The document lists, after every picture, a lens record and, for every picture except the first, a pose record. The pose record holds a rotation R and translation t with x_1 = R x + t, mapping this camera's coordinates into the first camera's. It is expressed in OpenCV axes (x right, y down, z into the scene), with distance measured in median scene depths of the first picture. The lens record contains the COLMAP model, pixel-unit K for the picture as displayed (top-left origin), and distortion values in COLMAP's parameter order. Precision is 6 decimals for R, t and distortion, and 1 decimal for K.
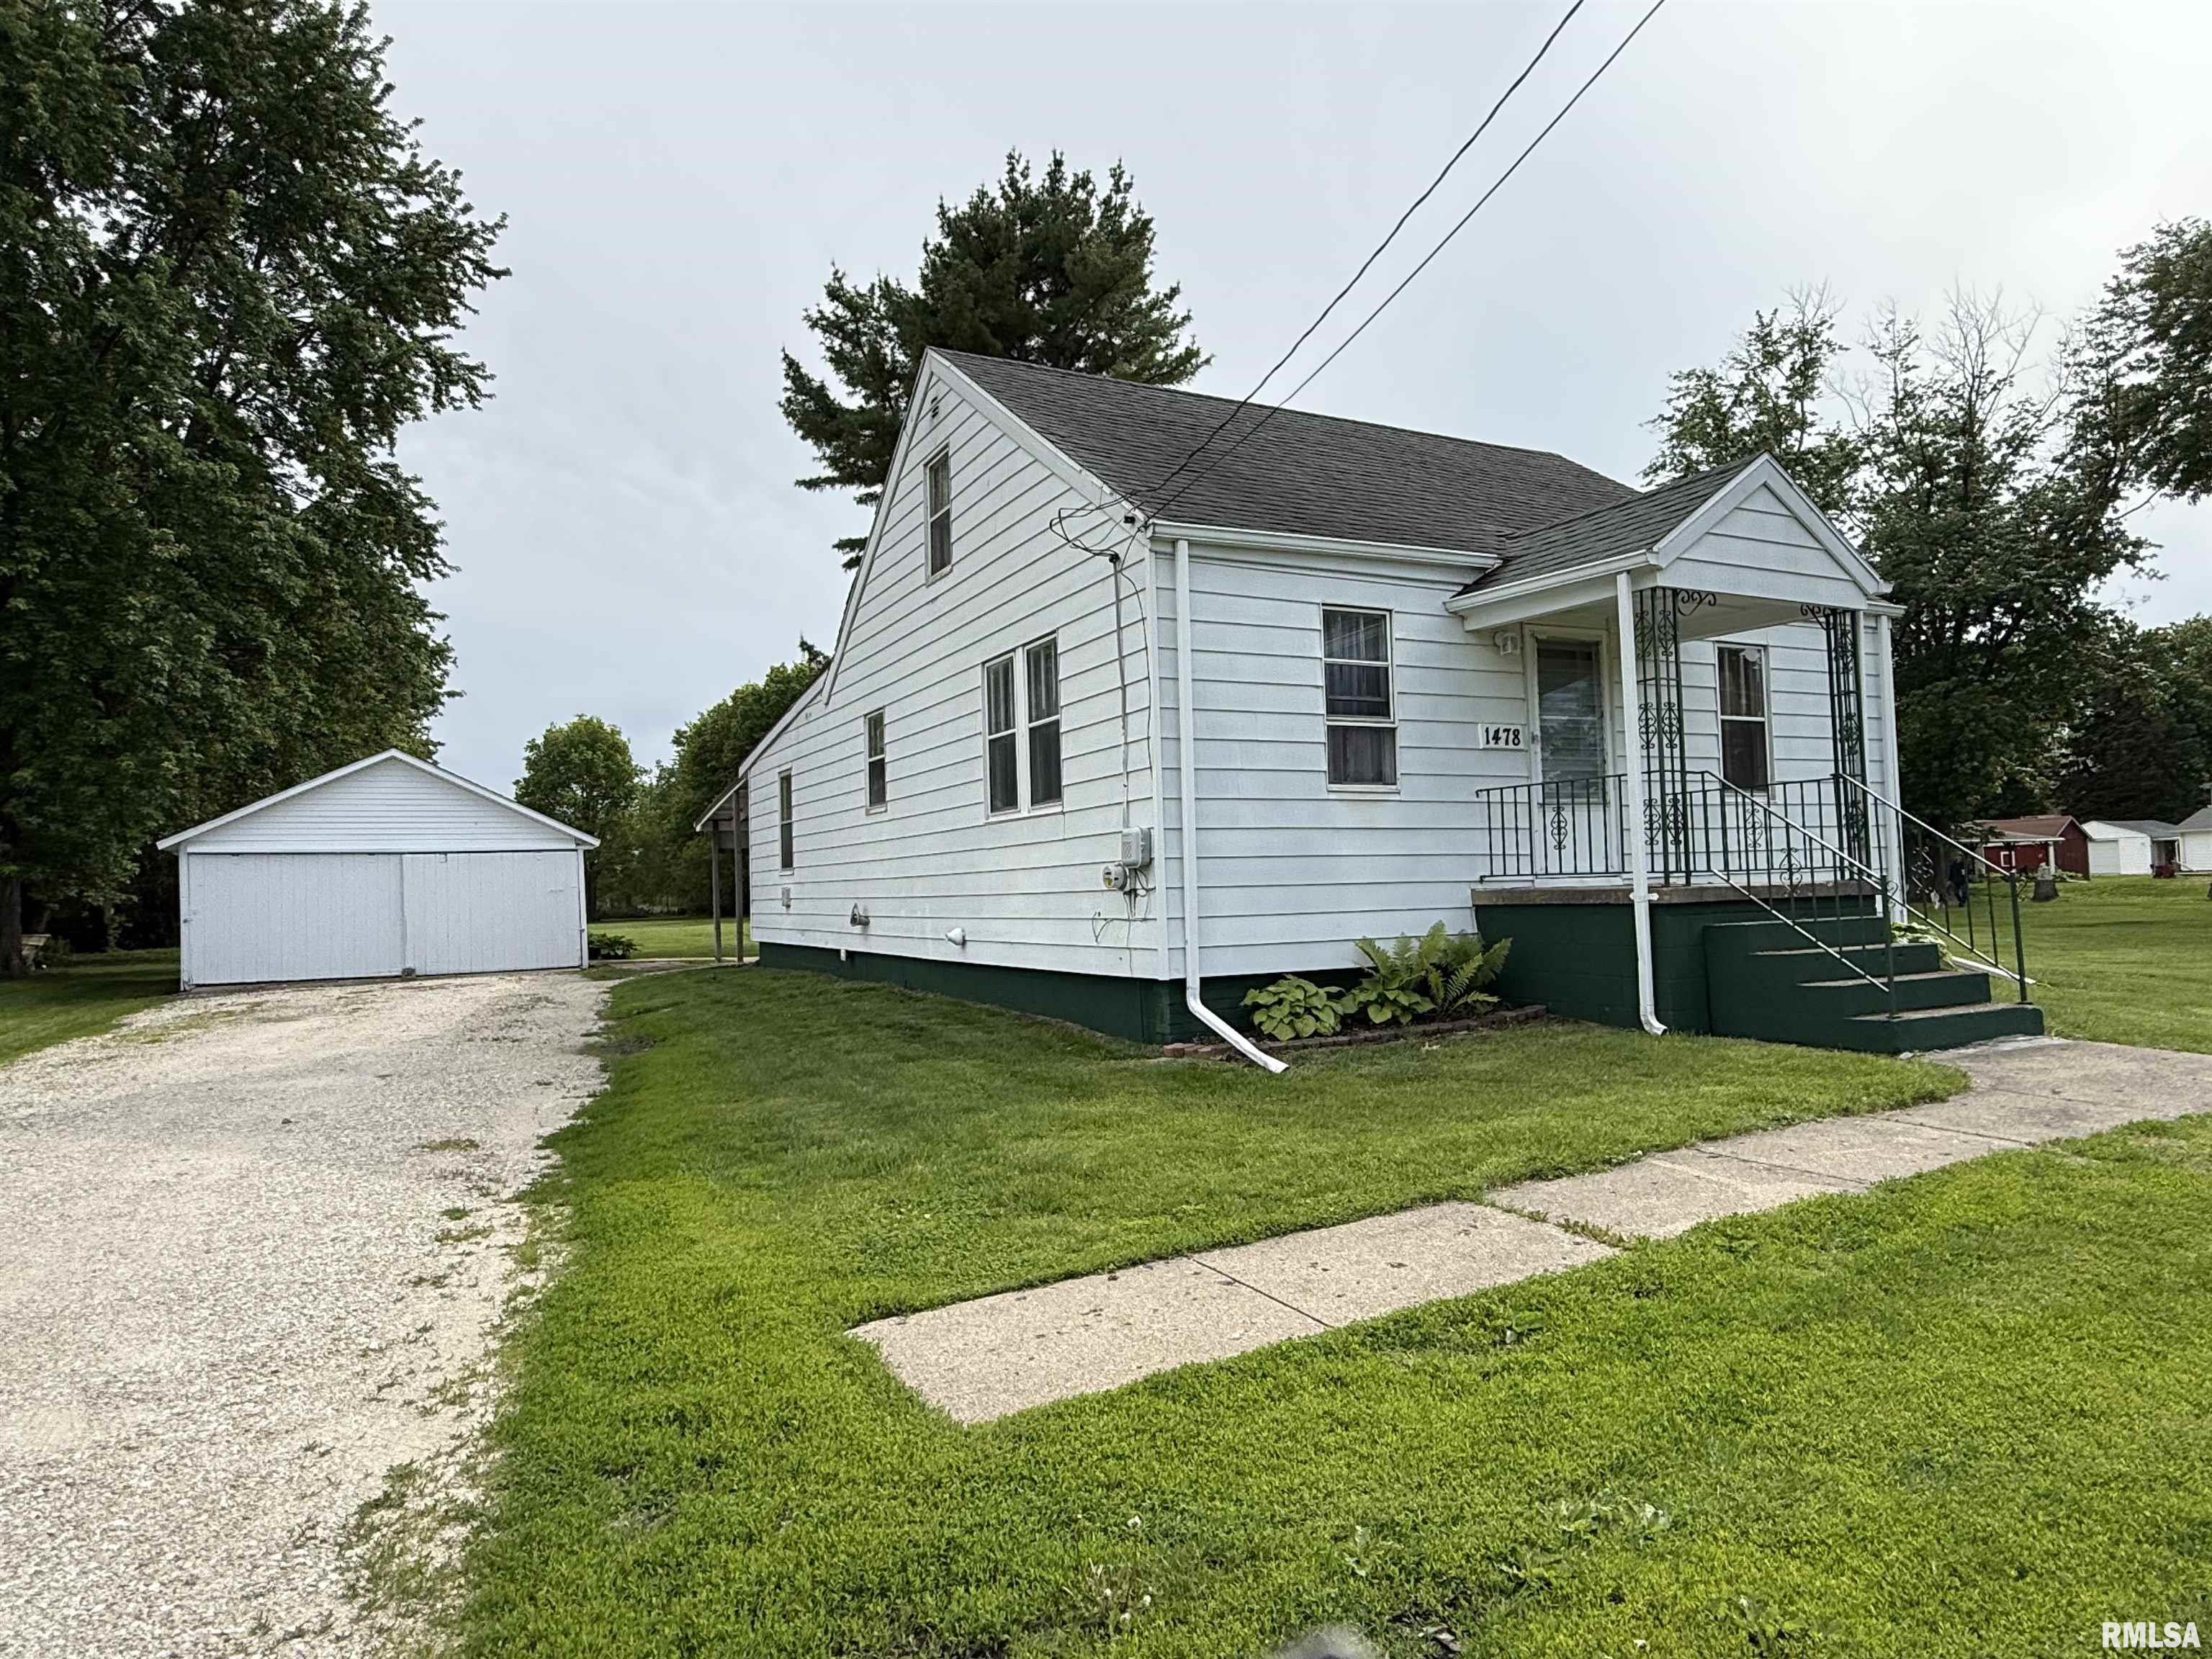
lens RADIAL K [[1322.6, 0, 1108.9], [0, 1322.6, 835.2], [0, 0, 1]] dist [0.000443, -0.000741]
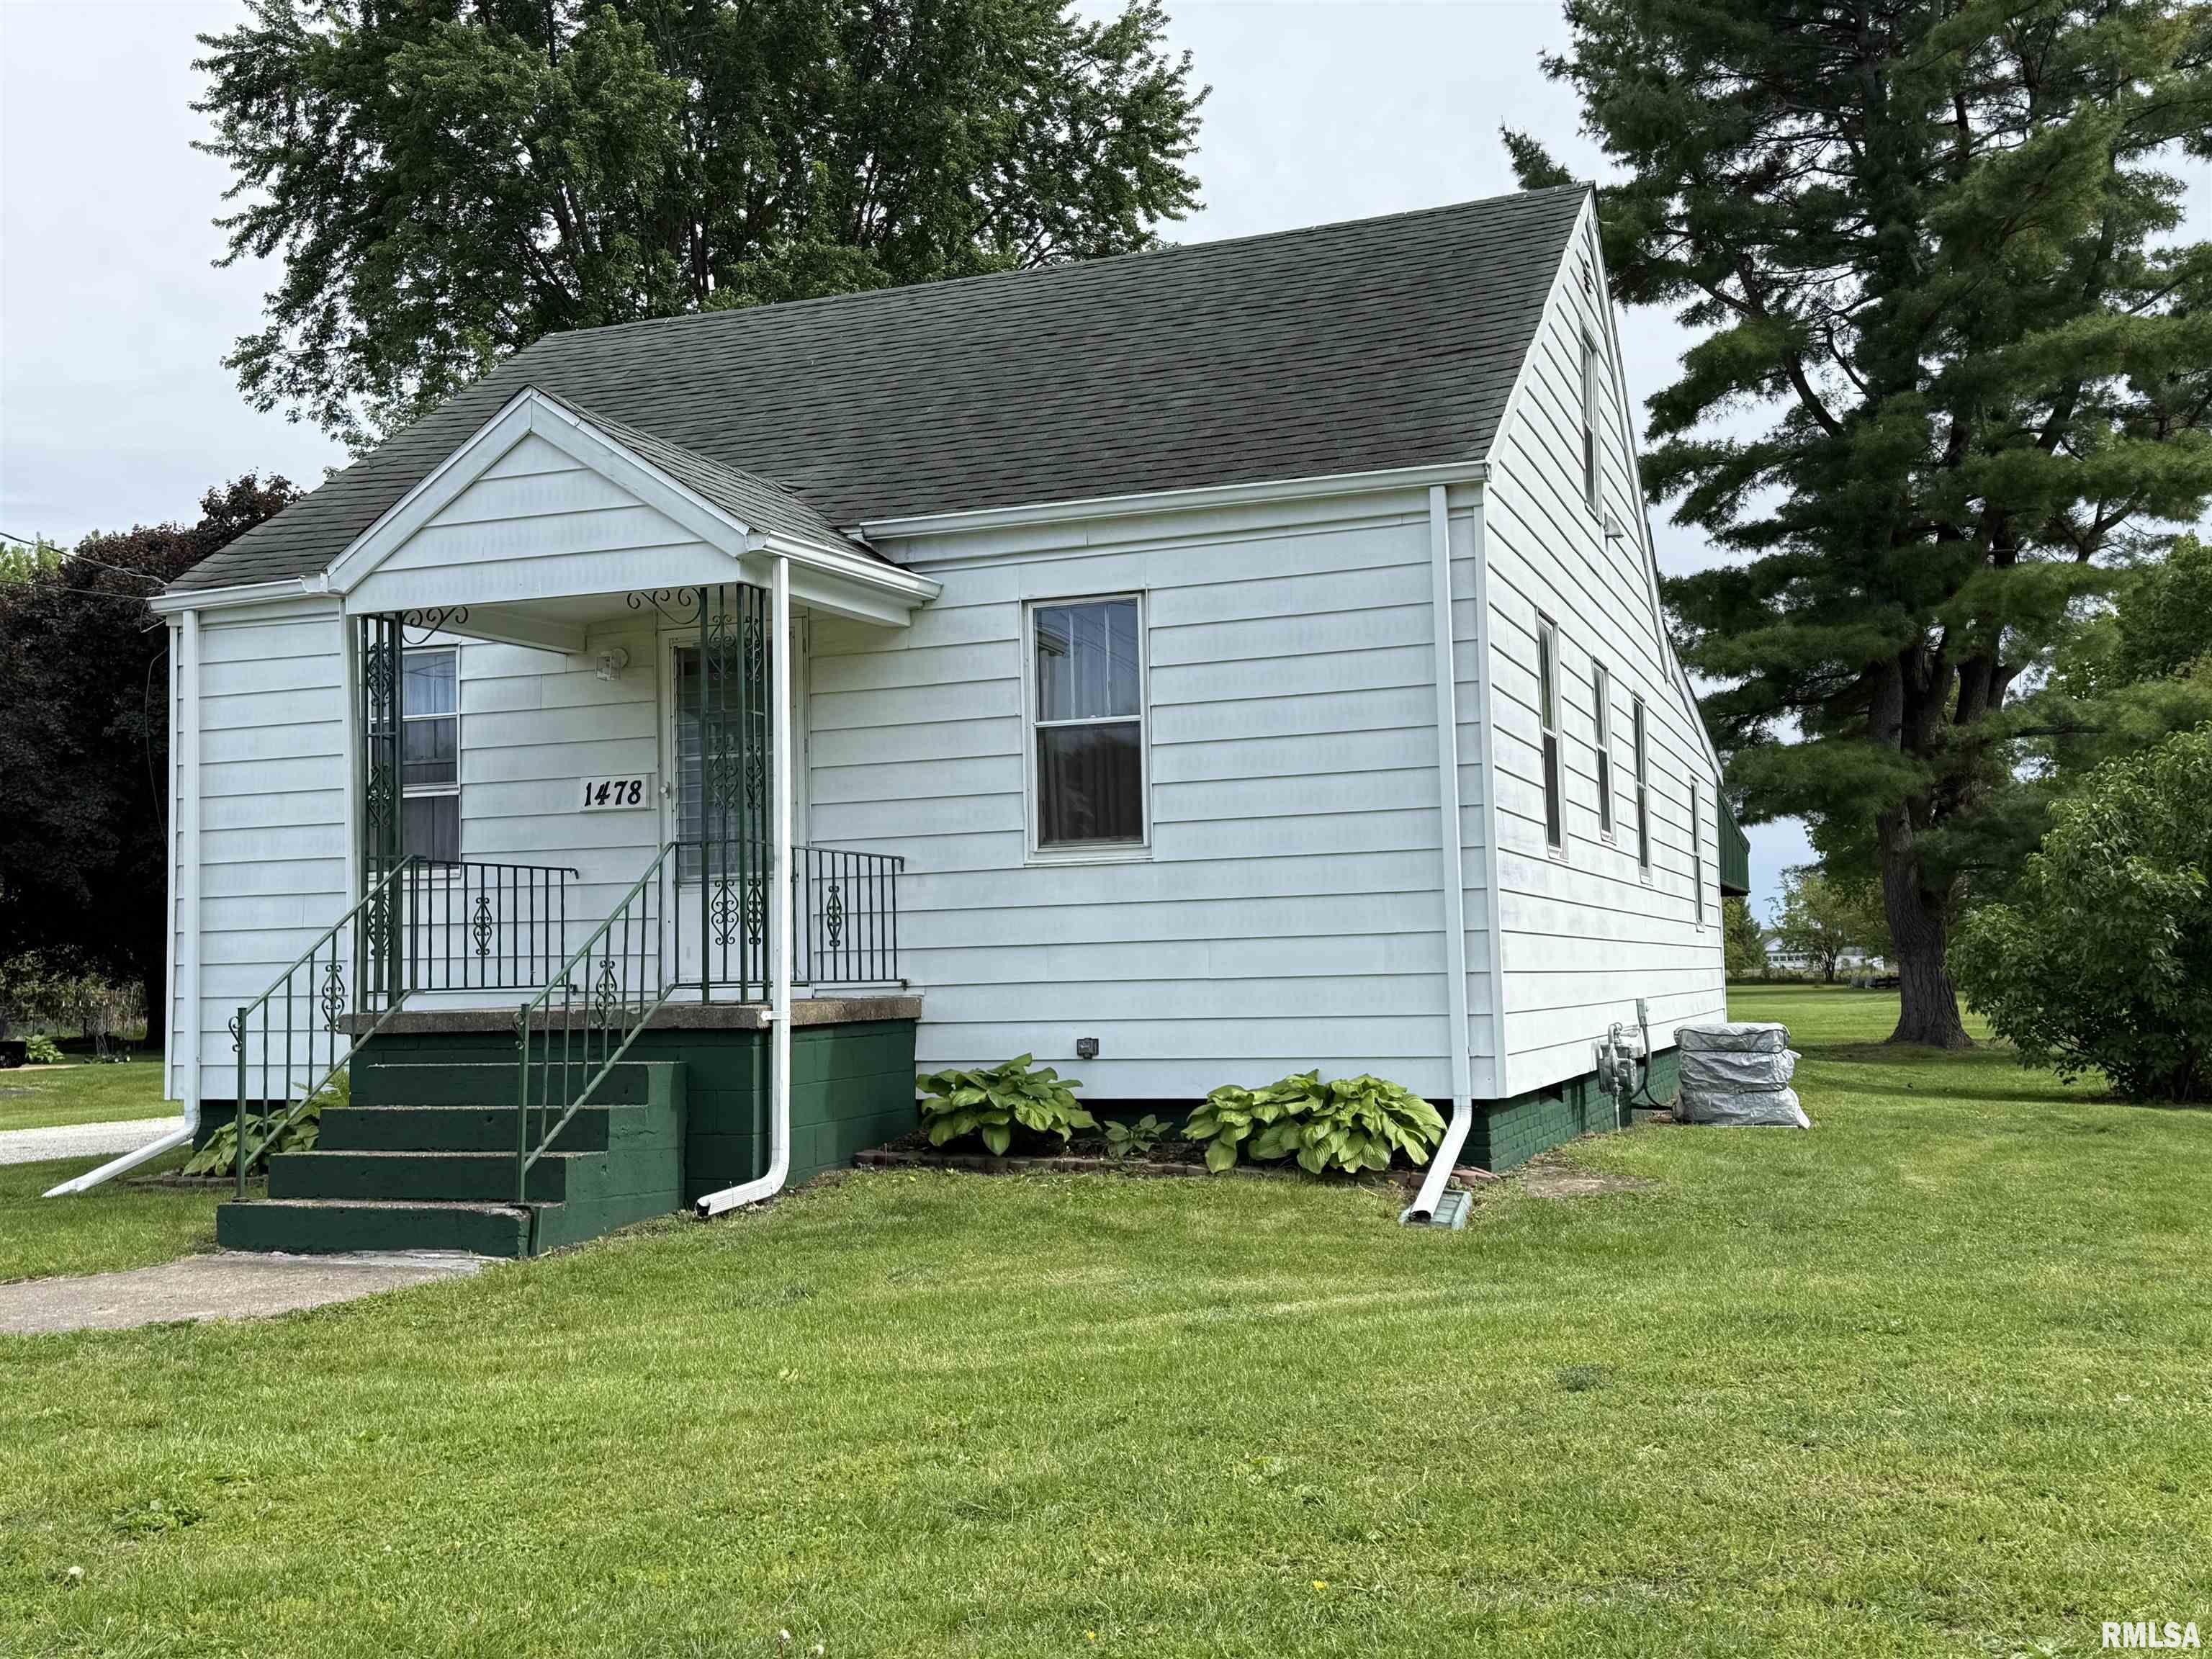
lens RADIAL K [[2168.1, 0, 1111.1], [0, 2168.1, 833.9], [0, 0, 1]] dist [0.211798, -0.470257]
pose [[0.670128, -0.034135, -0.741460, 0.609463], [0.032300, 0.999337, -0.016815, -0.010183], [0.741542, -0.012681, 0.670786, 0.174525]]
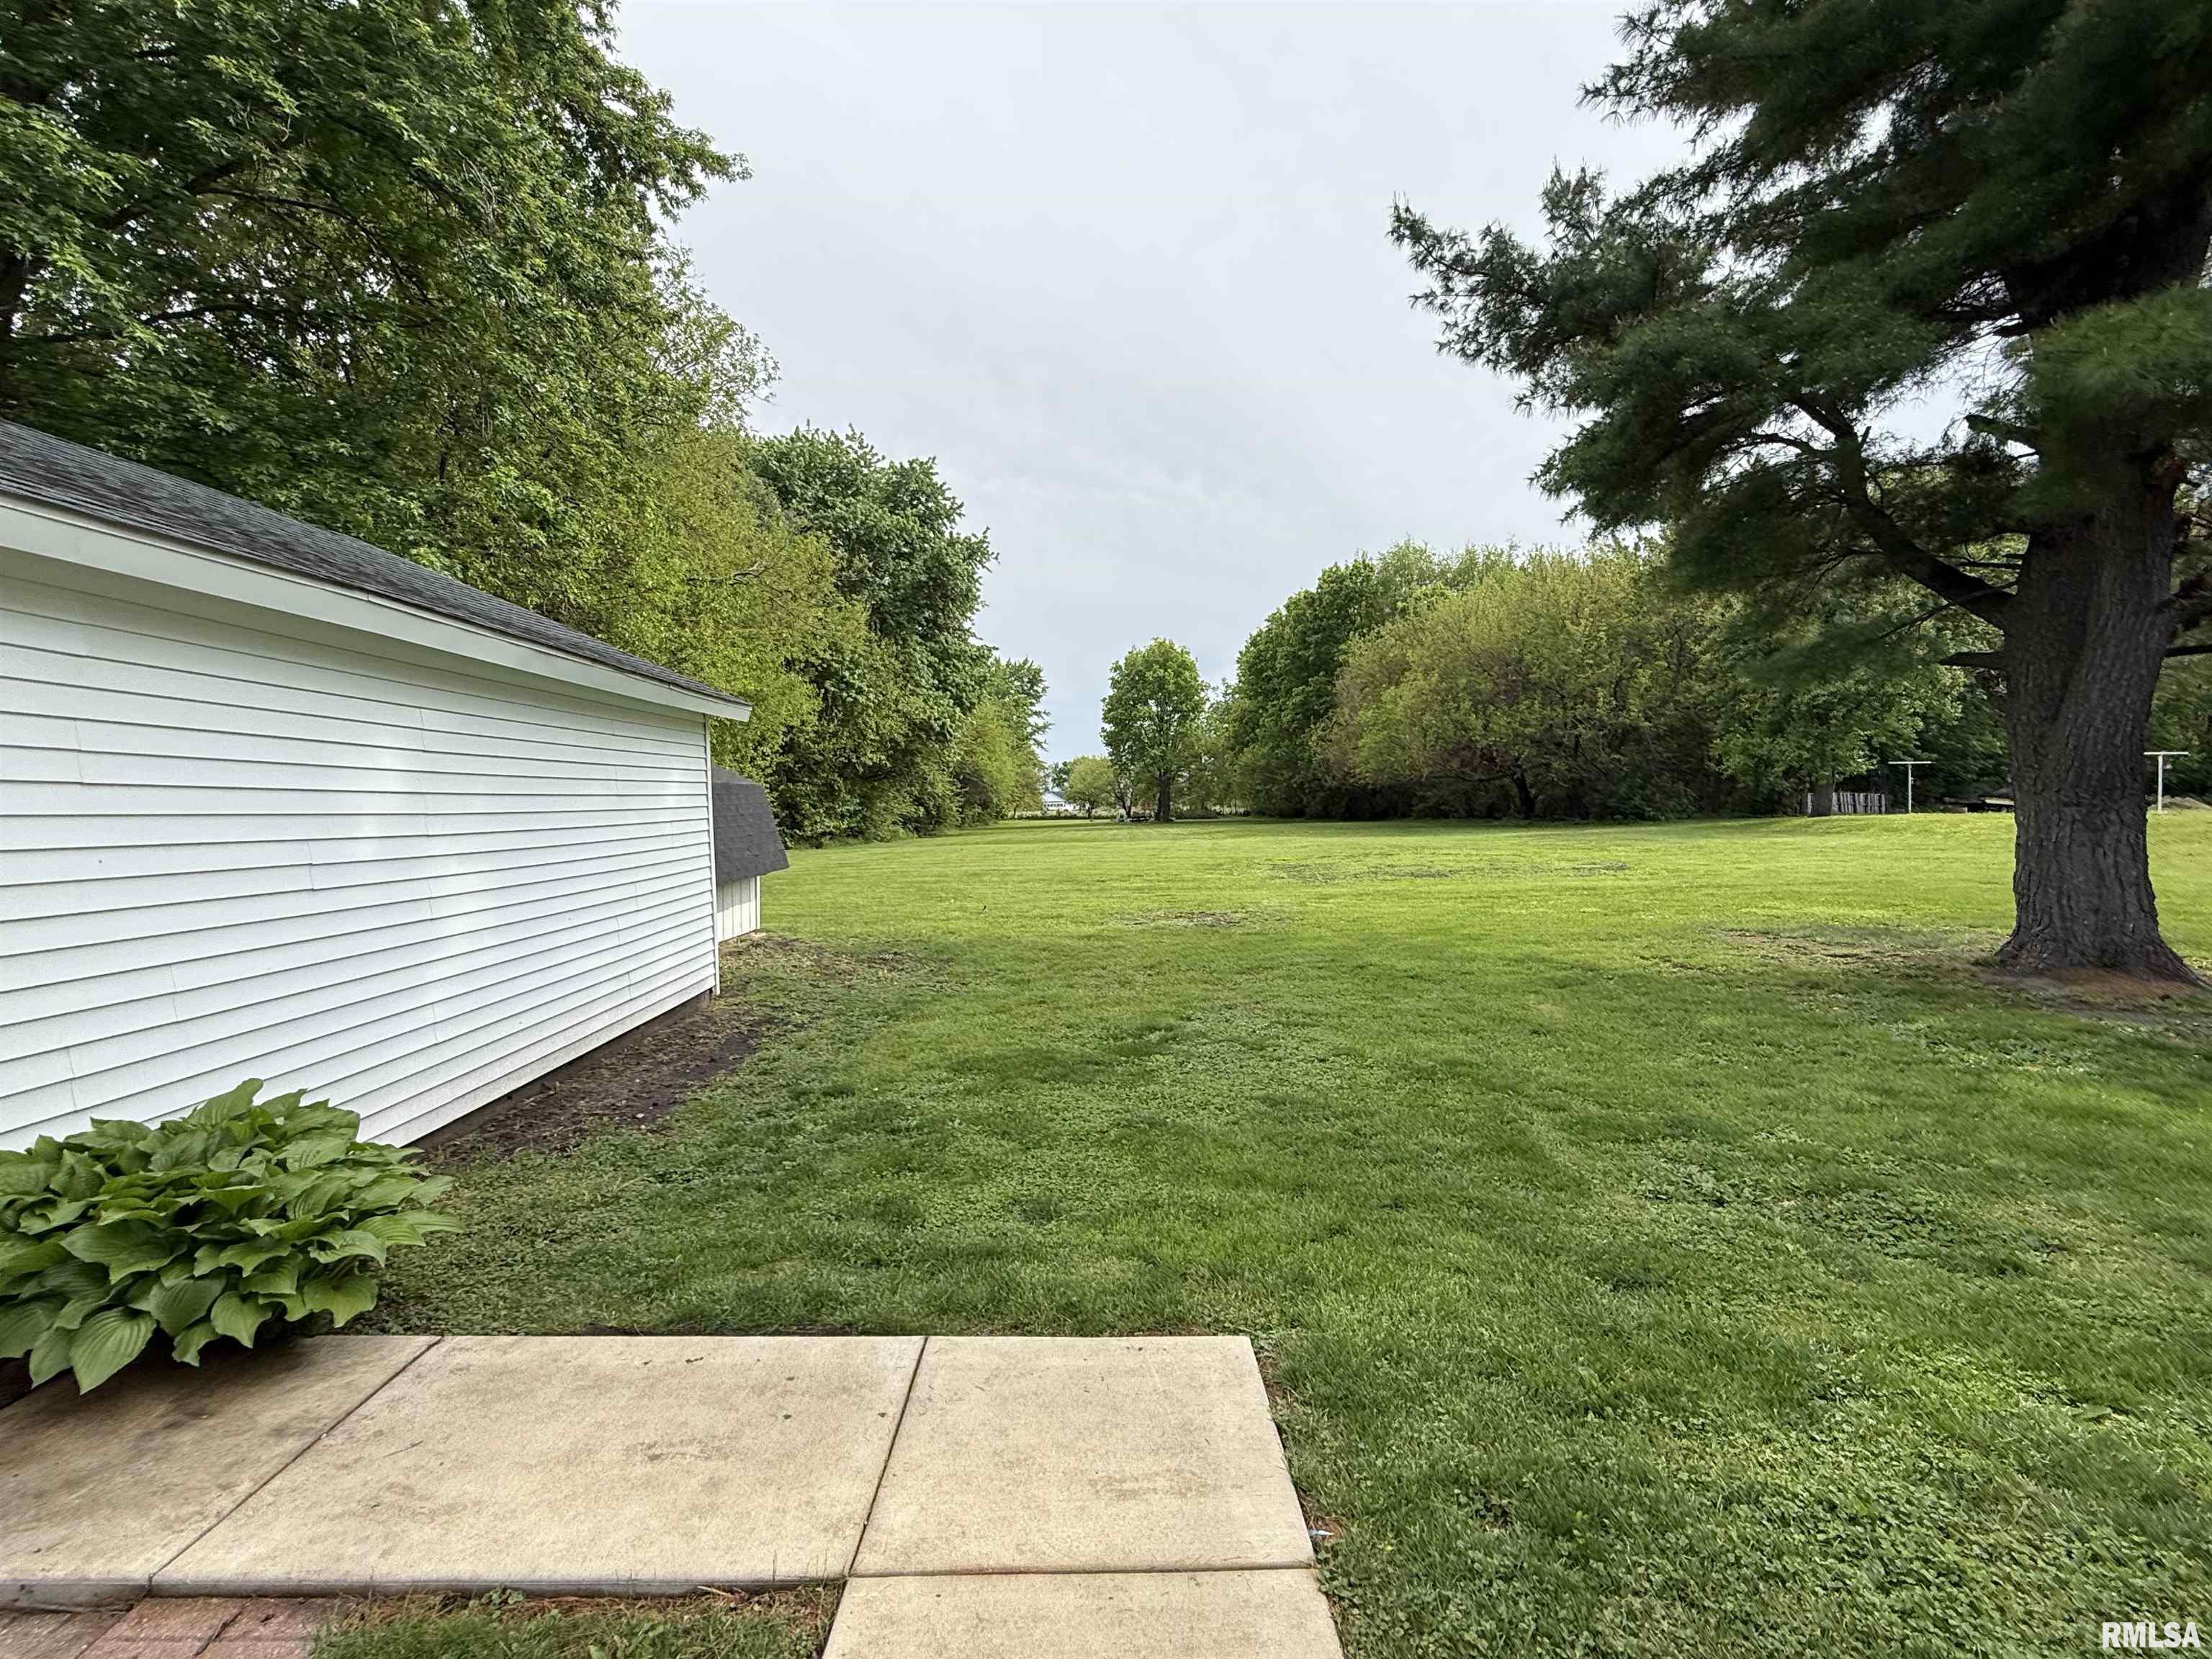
lens RADIAL K [[1027.8, 0, 1111.8], [0, 1027.8, 828.5], [0, 0, 1]] dist [0.002427, -0.000426]
pose [[0.899456, 0.018914, -0.436602, -0.268430], [0.014020, 0.997300, 0.072087, 0.036413], [0.436786, -0.070961, 0.896762, 1.044055]]
